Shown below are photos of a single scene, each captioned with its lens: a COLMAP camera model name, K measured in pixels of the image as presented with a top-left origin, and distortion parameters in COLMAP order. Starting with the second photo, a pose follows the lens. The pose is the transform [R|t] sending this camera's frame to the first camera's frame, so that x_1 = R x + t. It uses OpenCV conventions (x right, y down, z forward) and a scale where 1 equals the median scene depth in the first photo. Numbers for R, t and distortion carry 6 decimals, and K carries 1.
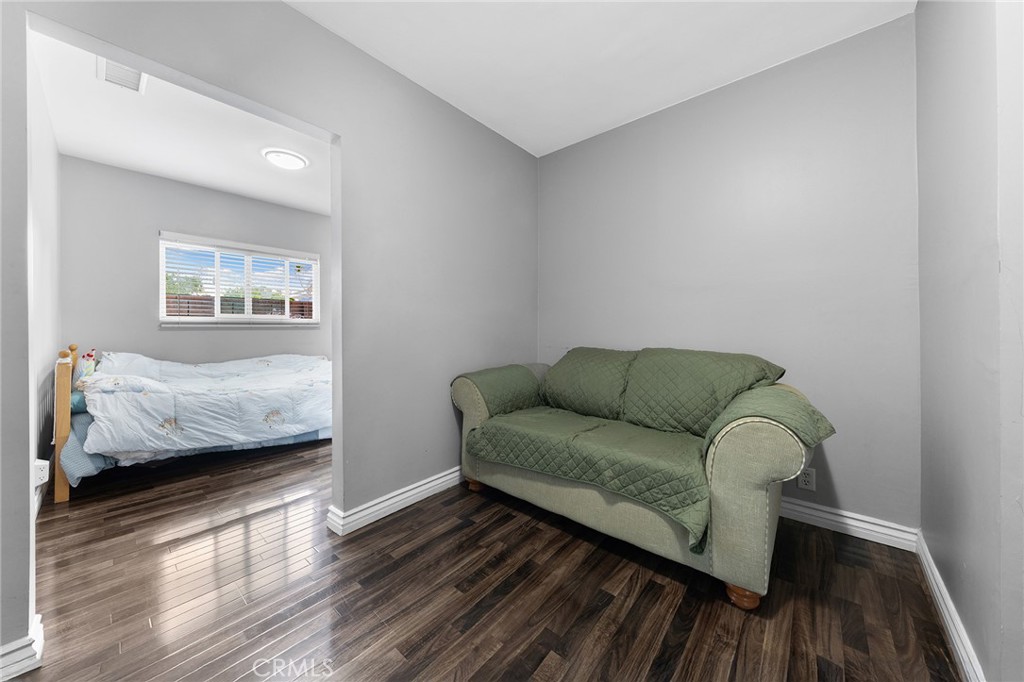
lens RADIAL K [[352.6, 0, 512.5], [0, 352.6, 321.9], [0, 0, 1]] dist [-0.001119, -0.000225]
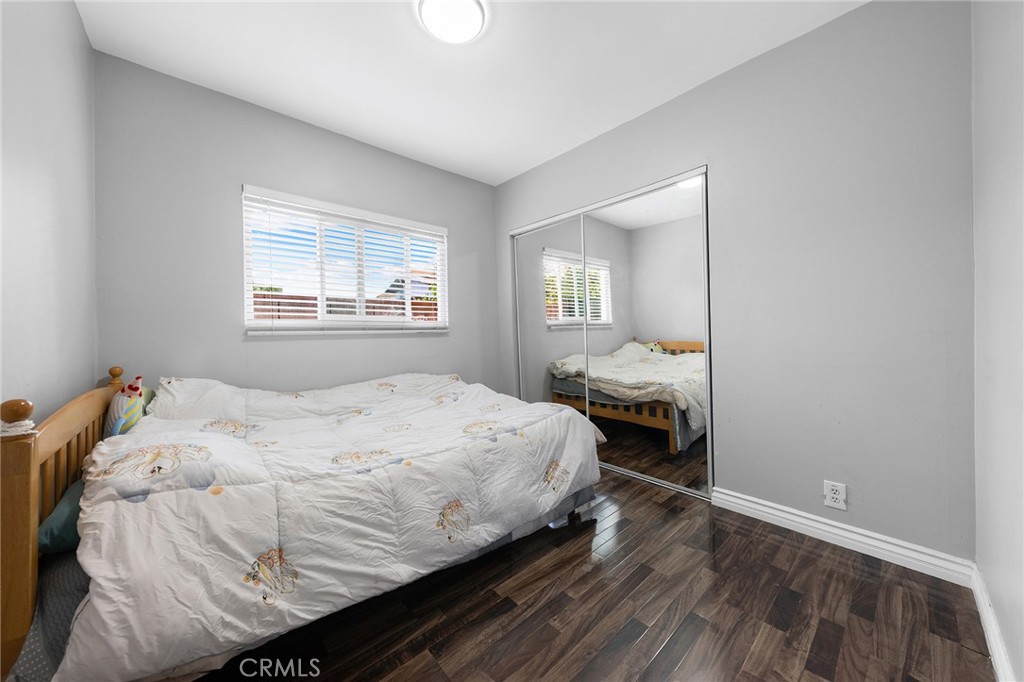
lens RADIAL K [[352.6, 0, 512.5], [0, 352.6, 321.9], [0, 0, 1]] dist [-0.001119, -0.000225]
pose [[0.990667, -0.017822, -0.135136, -0.584529], [0.015759, 0.999743, -0.016323, 0.011550], [0.135392, 0.014041, 0.990693, 0.580238]]
